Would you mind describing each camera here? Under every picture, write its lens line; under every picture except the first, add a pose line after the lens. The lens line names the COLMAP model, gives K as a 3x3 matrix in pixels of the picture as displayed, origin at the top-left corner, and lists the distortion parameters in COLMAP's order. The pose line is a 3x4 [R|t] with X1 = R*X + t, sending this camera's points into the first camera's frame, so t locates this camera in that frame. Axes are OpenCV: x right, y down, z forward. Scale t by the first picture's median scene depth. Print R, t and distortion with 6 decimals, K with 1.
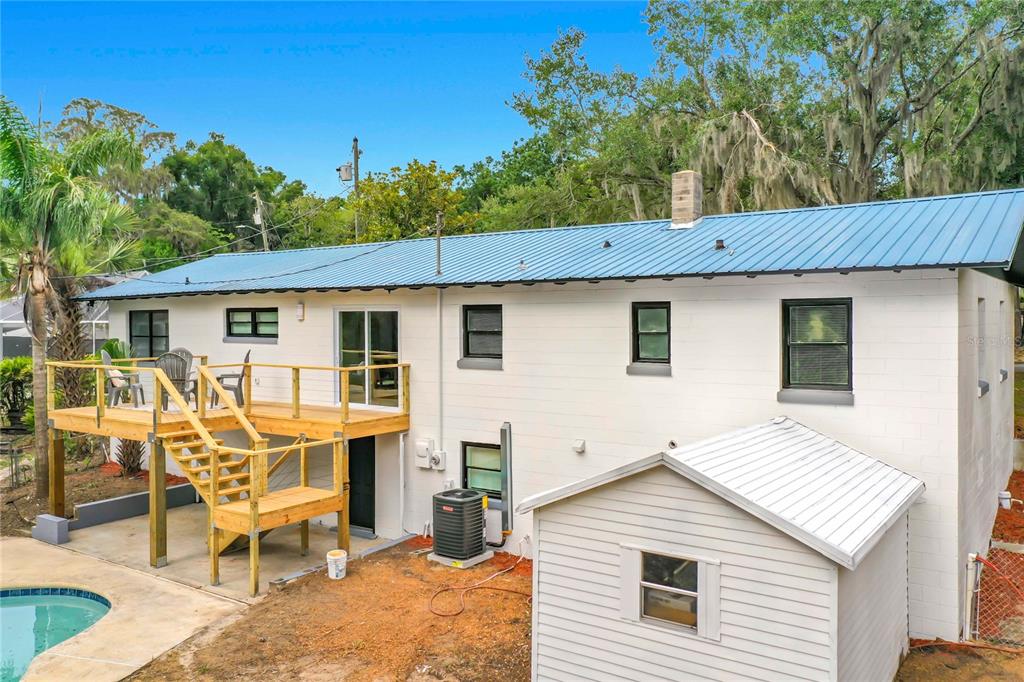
lens RADIAL K [[800.6, 0, 493.9], [0, 800.6, 341.1], [0, 0, 1]] dist [0.006990, 0.004334]
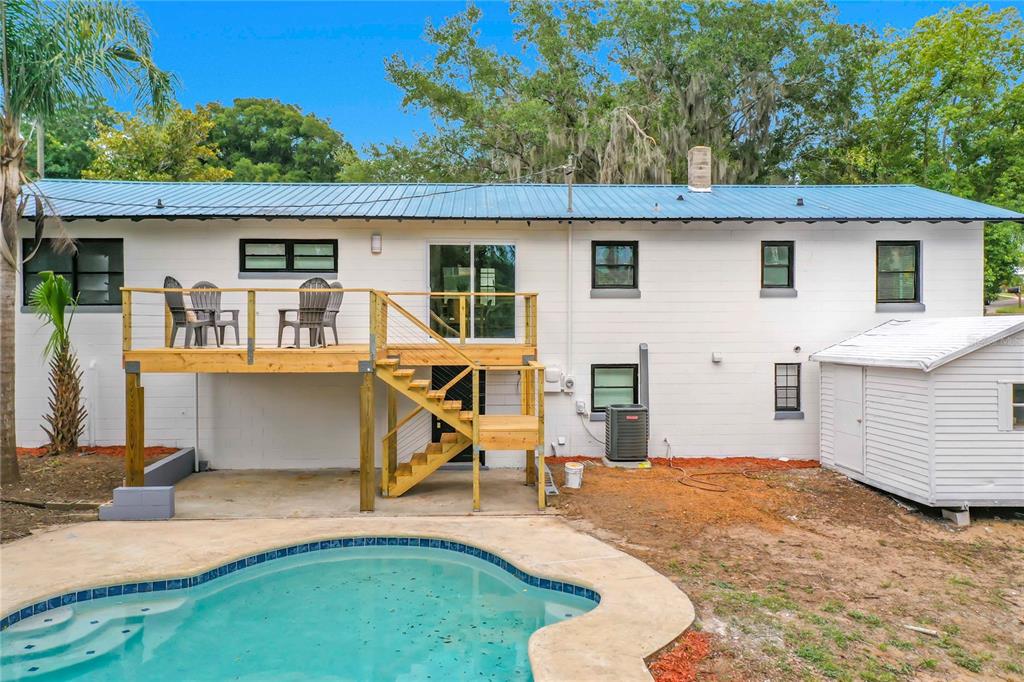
lens RADIAL K [[800.6, 0, 493.9], [0, 800.6, 341.1], [0, 0, 1]] dist [0.006990, 0.004334]
pose [[0.801973, -0.011202, 0.597255, -0.800633], [0.012202, 0.999923, 0.002369, 0.088204], [-0.597236, 0.005388, 0.802048, 0.196192]]
